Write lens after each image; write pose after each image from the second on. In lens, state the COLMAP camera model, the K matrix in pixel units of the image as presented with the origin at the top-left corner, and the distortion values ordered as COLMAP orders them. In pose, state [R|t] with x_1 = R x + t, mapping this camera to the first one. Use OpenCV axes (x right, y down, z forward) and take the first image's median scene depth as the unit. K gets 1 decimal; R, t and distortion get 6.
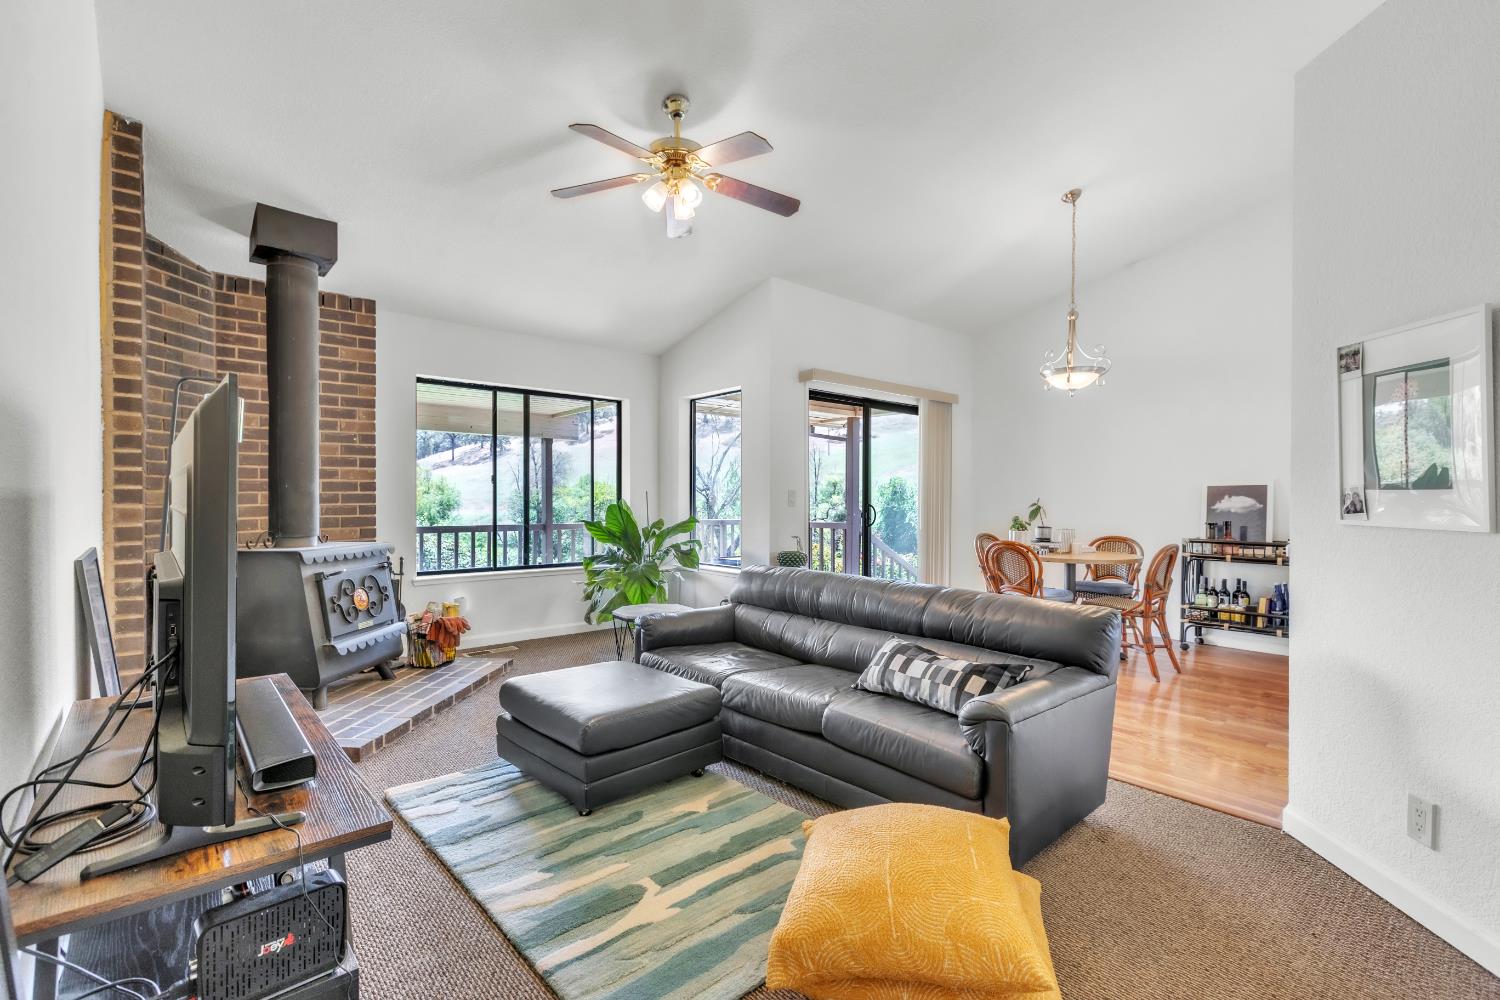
lens RADIAL K [[685.5, 0, 748.5], [0, 685.5, 501.5], [0, 0, 1]] dist [0.017217, 0.000069]
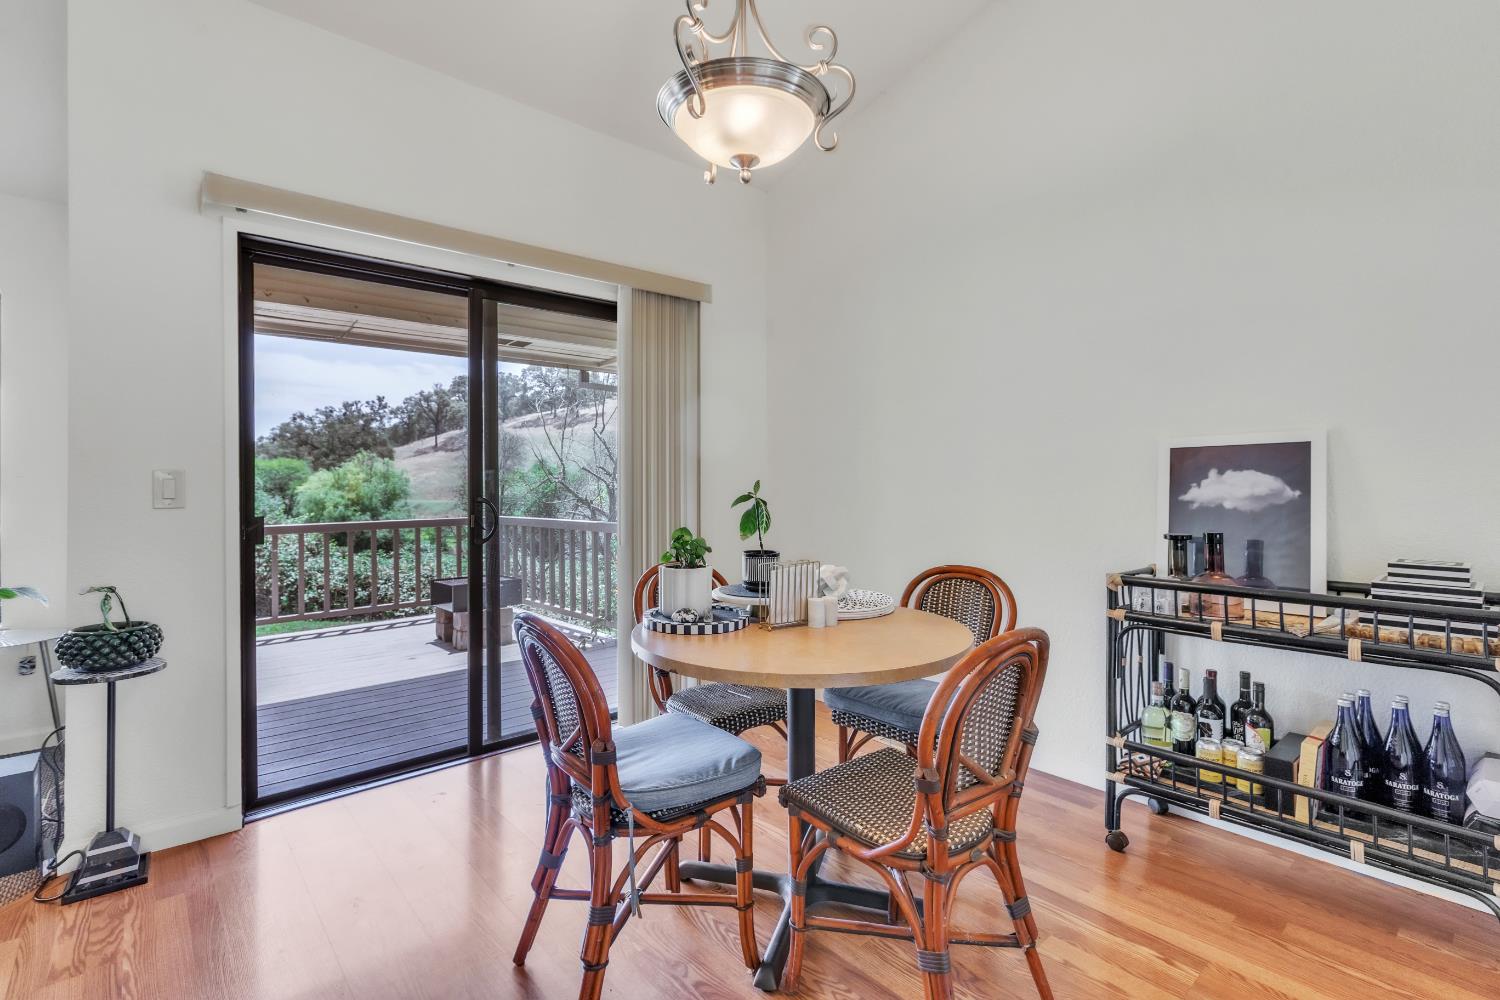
lens RADIAL K [[685.5, 0, 770.8], [0, 685.5, 483.3], [0, 0, 1]] dist [0.017217, 0.000069]
pose [[0.999885, -0.014994, 0.002114, 0.430102], [0.014998, 0.999886, -0.001749, -0.003617], [-0.002088, 0.001781, 0.999996, 0.592568]]
